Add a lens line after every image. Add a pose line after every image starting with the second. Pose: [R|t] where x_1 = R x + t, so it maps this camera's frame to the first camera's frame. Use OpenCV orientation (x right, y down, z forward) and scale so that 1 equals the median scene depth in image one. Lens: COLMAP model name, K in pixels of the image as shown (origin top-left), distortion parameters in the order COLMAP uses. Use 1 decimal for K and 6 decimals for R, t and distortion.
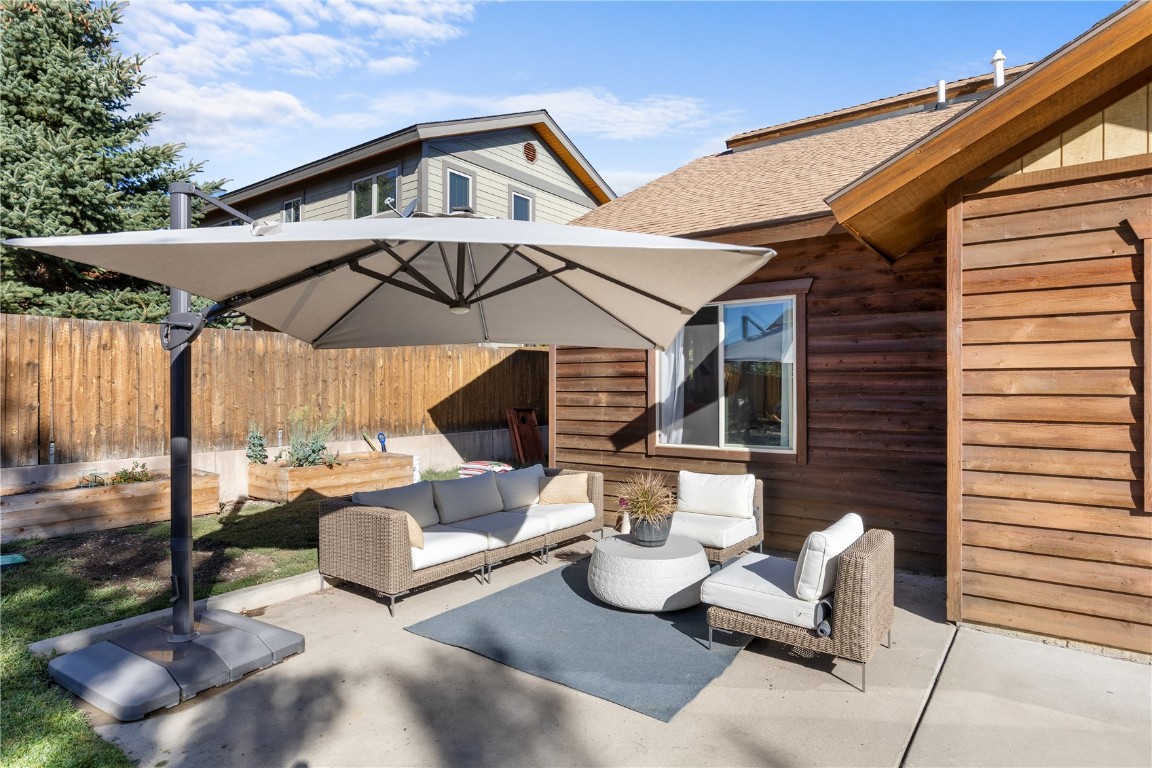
lens RADIAL K [[658.6, 0, 563.0], [0, 658.6, 382.6], [0, 0, 1]] dist [0.007032, 0.000753]
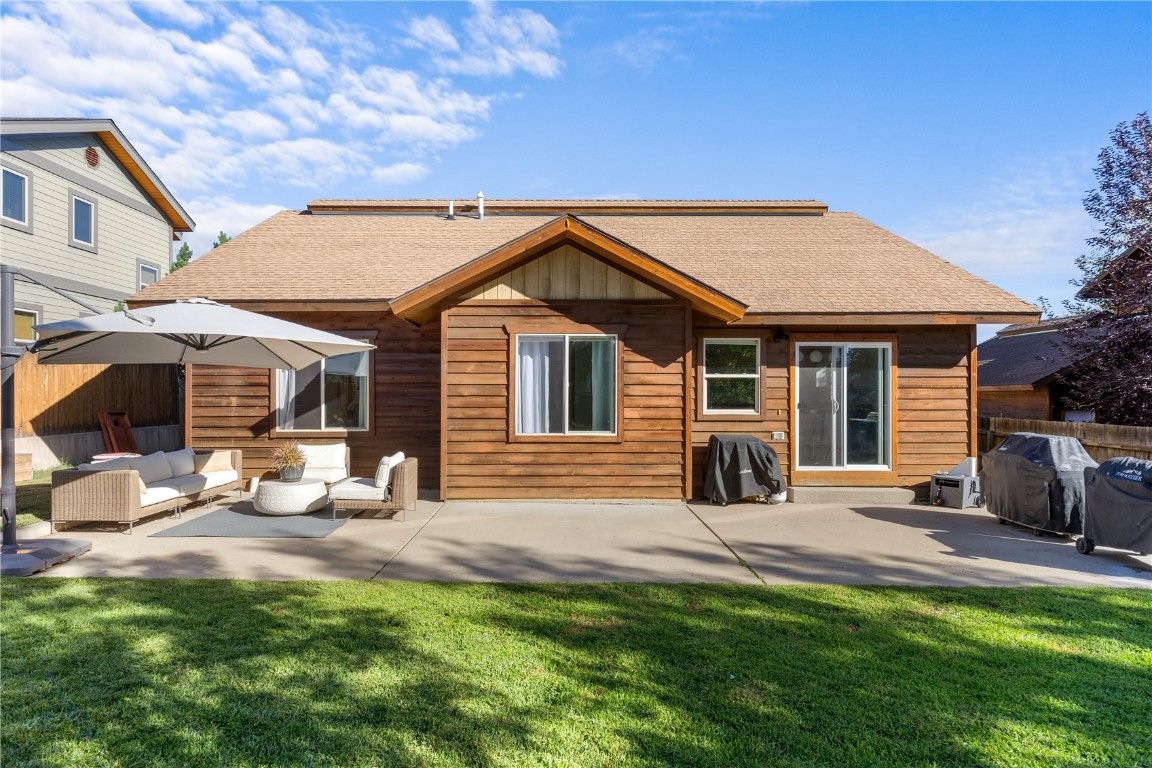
lens RADIAL K [[658.6, 0, 563.0], [0, 658.6, 382.6], [0, 0, 1]] dist [0.007032, 0.000753]
pose [[0.787533, 0.008703, 0.616211, -0.317674], [-0.003144, 0.999944, -0.010104, -0.003579], [-0.616265, 0.006020, 0.787516, -0.692303]]
